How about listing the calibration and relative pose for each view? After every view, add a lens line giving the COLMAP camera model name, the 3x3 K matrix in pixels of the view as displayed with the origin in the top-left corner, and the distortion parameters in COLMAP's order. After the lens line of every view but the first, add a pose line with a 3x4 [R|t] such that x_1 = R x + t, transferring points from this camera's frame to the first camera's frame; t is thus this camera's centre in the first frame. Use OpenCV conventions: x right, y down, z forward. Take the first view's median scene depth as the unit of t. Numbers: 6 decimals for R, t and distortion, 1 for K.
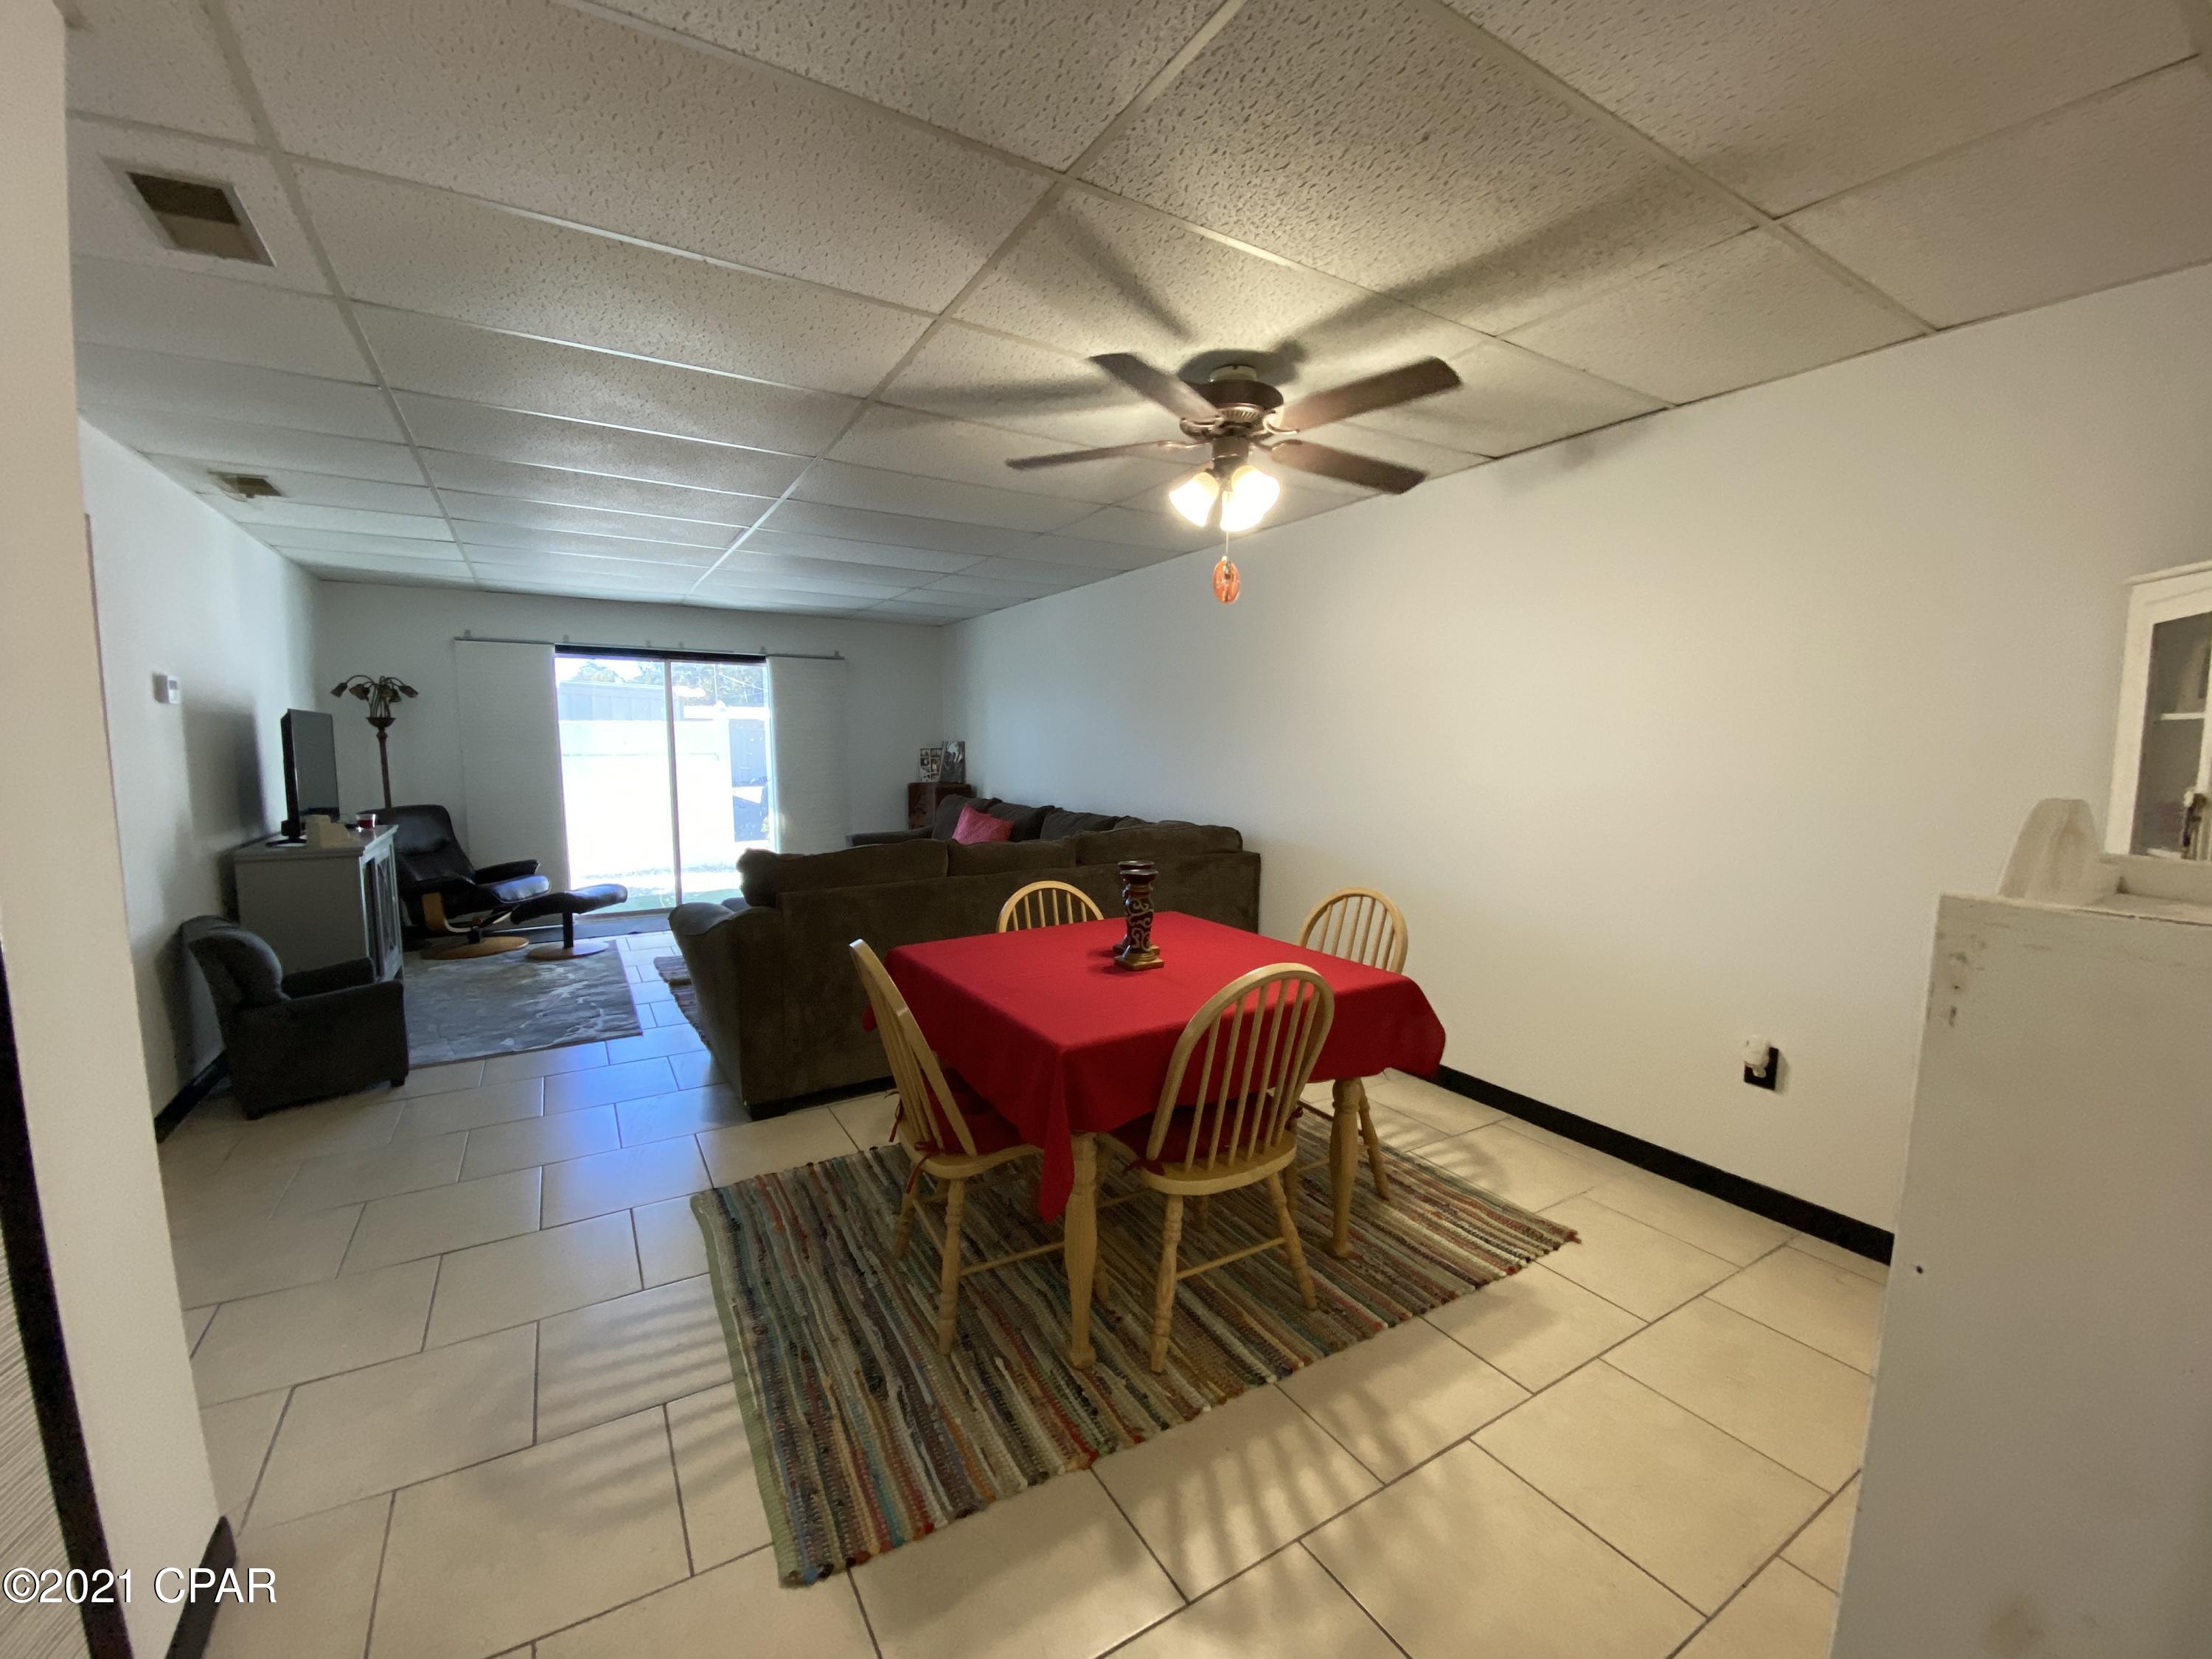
lens RADIAL K [[899.3, 0, 1100.5], [0, 899.3, 832.2], [0, 0, 1]] dist [-0.000825, -0.000205]
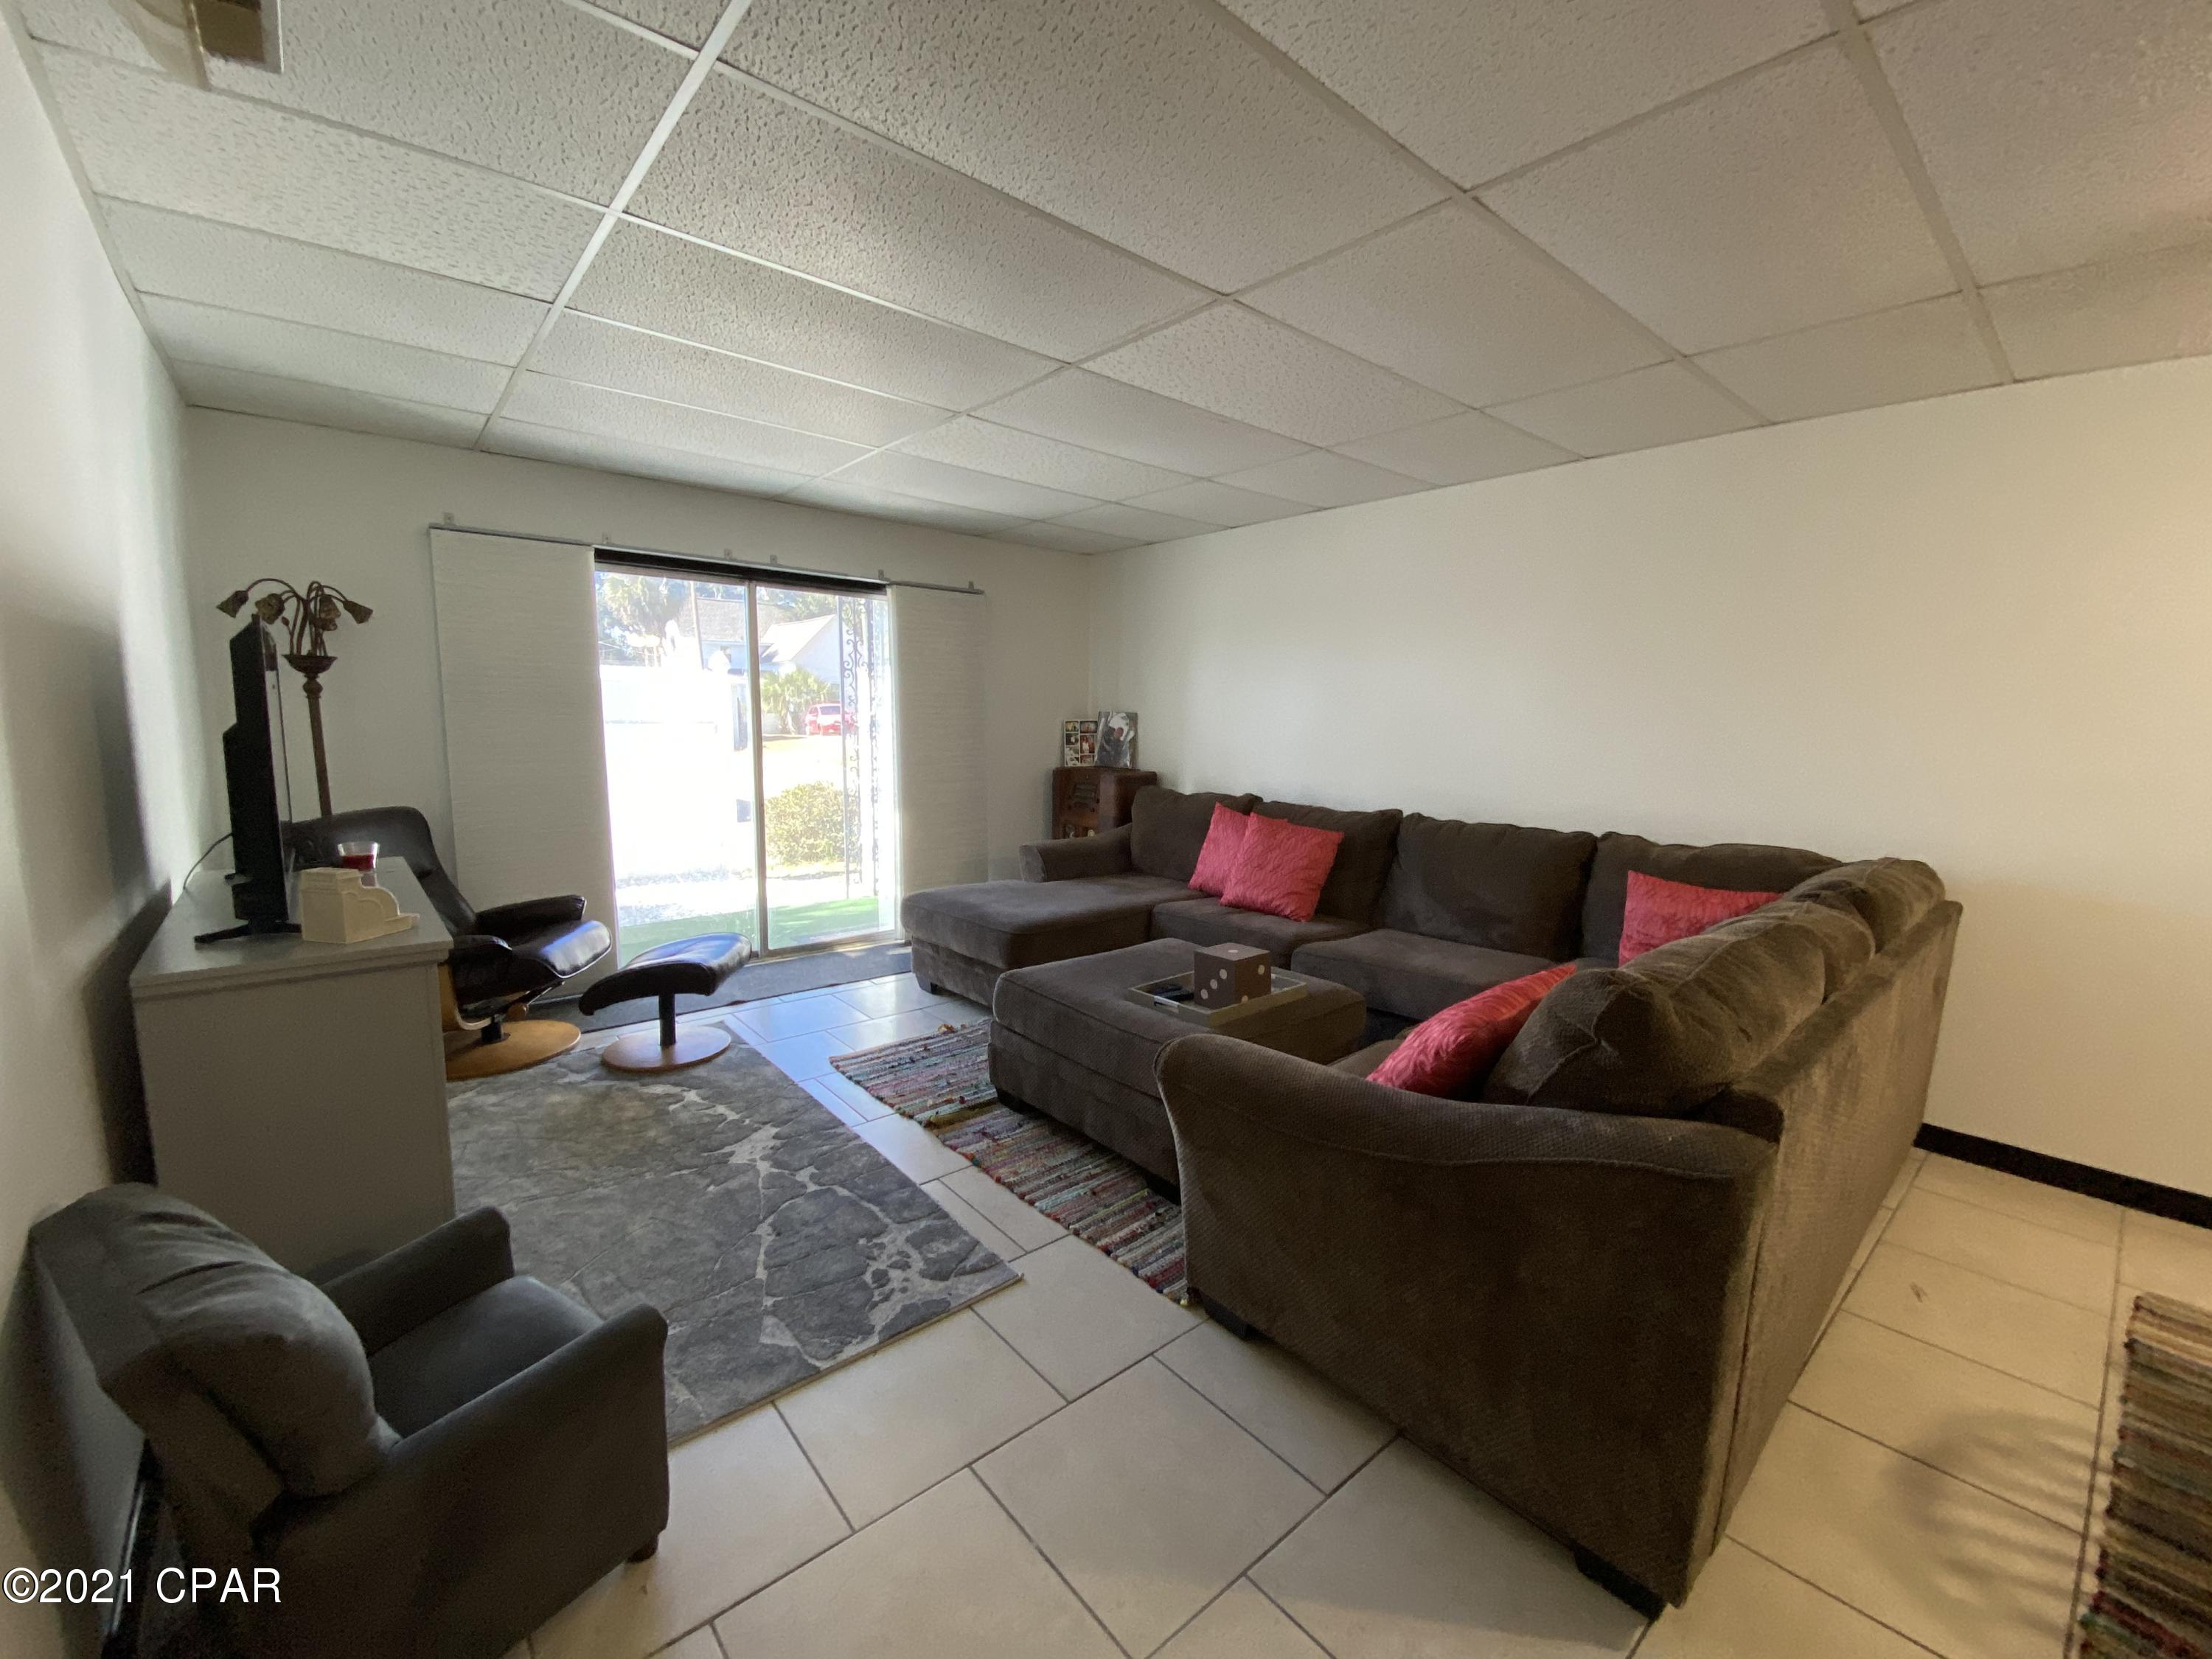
lens RADIAL K [[899.3, 0, 1102.7], [0, 899.3, 836.7], [0, 0, 1]] dist [-0.000825, -0.000205]
pose [[0.987705, -0.002709, 0.156309, -0.379428], [-0.003278, 0.999271, 0.038033, -0.035082], [-0.156298, -0.038078, 0.986976, 0.342217]]
